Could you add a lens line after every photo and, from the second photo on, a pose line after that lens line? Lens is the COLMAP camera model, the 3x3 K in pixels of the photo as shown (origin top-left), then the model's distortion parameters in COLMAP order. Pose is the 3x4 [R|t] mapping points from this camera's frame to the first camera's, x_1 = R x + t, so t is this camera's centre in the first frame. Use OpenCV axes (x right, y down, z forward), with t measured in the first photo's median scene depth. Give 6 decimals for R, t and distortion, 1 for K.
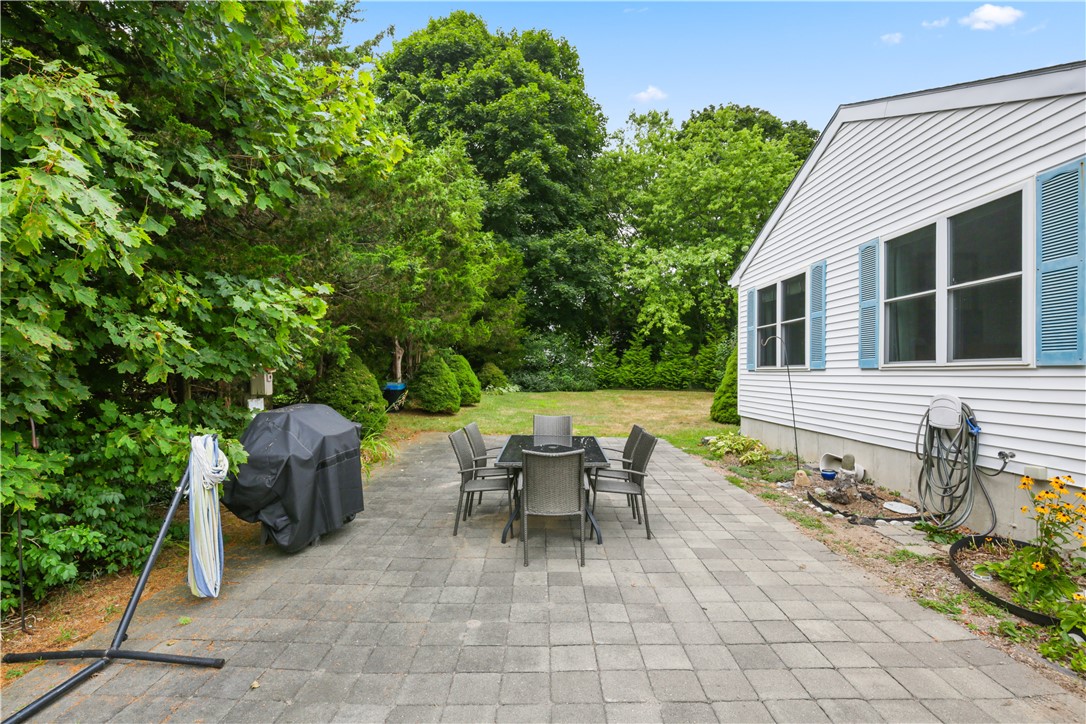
lens RADIAL K [[485.9, 0, 543.0], [0, 485.9, 362.0], [0, 0, 1]] dist [-0.025157, 0.000565]
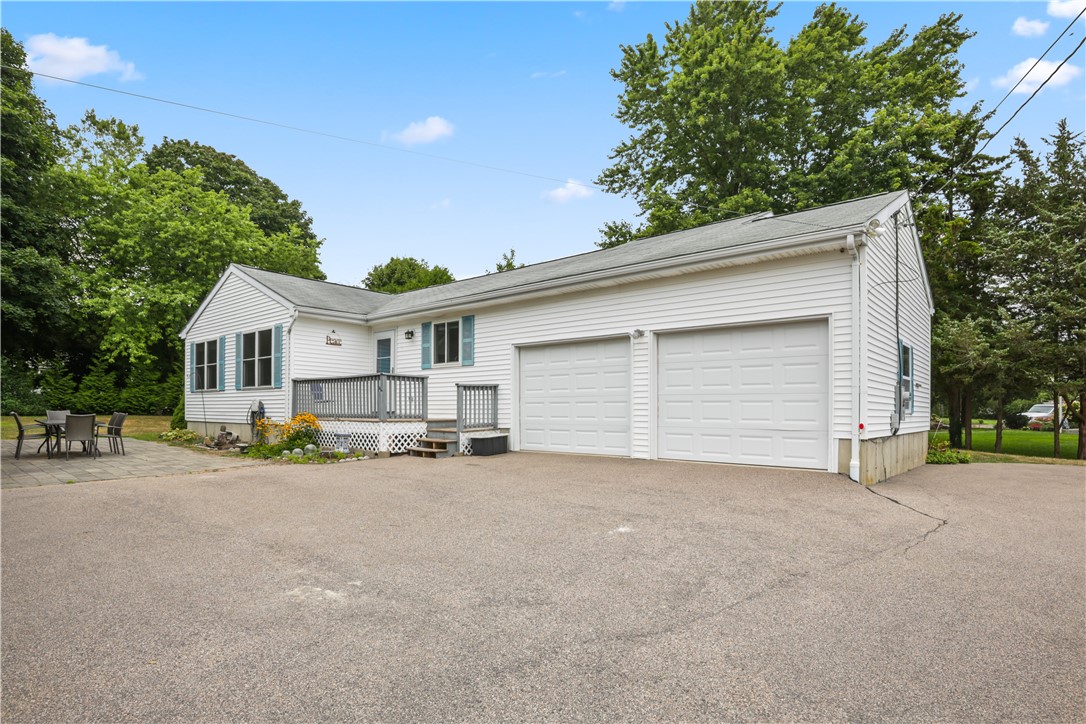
lens RADIAL K [[585.5, 0, 540.1], [0, 585.5, 418.0], [0, 0, 1]] dist [-0.019199, 0.000868]
pose [[0.652239, -0.010000, 0.757947, -0.135707], [-0.017981, 0.999427, 0.028659, 0.012956], [-0.757800, -0.032321, 0.651686, -0.542206]]
